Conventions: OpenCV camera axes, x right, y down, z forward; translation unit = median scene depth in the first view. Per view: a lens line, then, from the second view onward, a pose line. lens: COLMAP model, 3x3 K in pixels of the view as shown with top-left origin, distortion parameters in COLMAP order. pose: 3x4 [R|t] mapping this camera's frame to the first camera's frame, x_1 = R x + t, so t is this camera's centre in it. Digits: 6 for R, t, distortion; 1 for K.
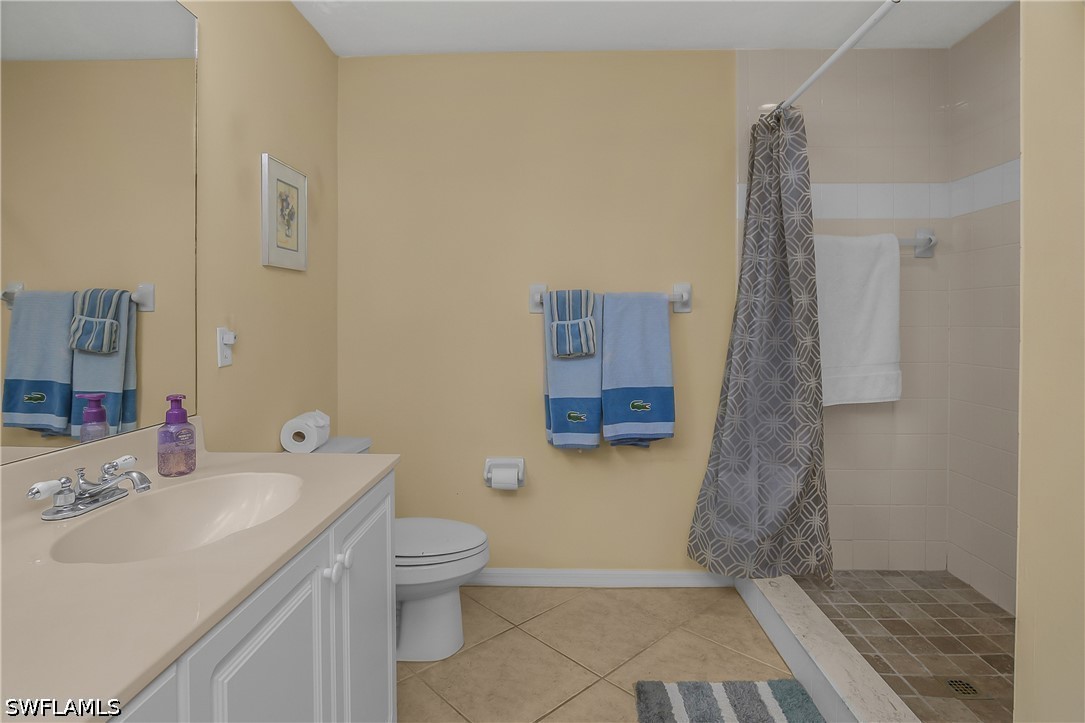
lens RADIAL K [[565.3, 0, 539.4], [0, 565.3, 326.5], [0, 0, 1]] dist [-0.021793, 0.001468]
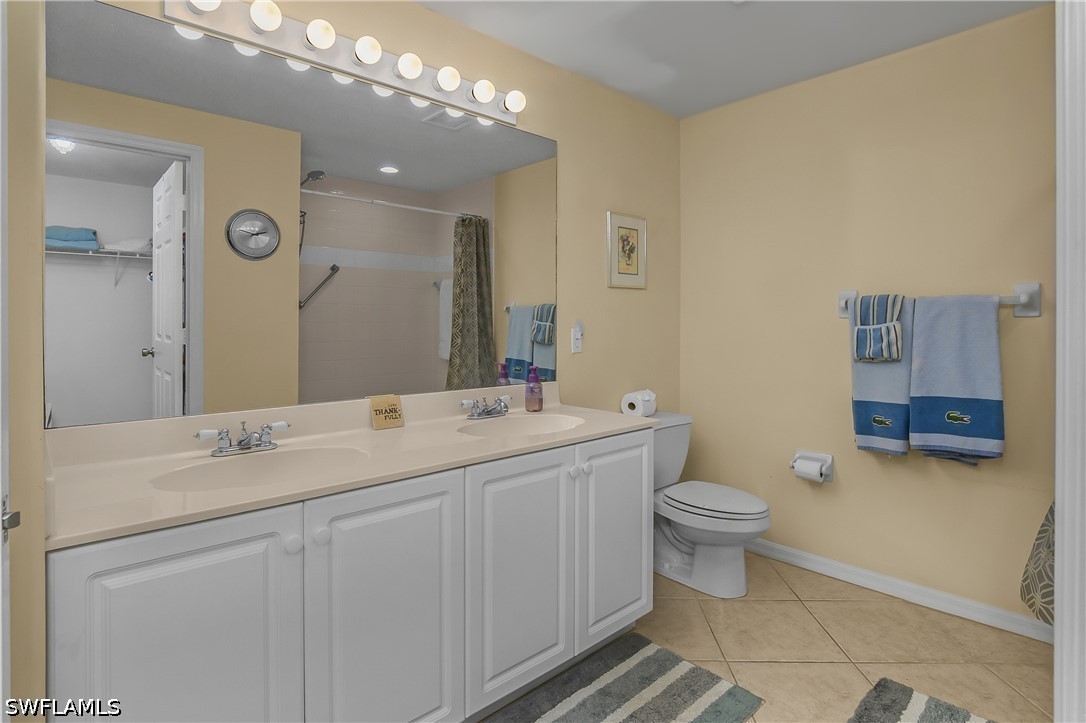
lens RADIAL K [[541.2, 0, 541.9], [0, 541.2, 327.8], [0, 0, 1]] dist [-0.029604, 0.009024]
pose [[0.705951, 0.008553, -0.708209, 0.317760], [-0.011661, 0.999932, 0.000453, 0.000511], [0.708164, 0.007939, 0.706003, -0.103135]]
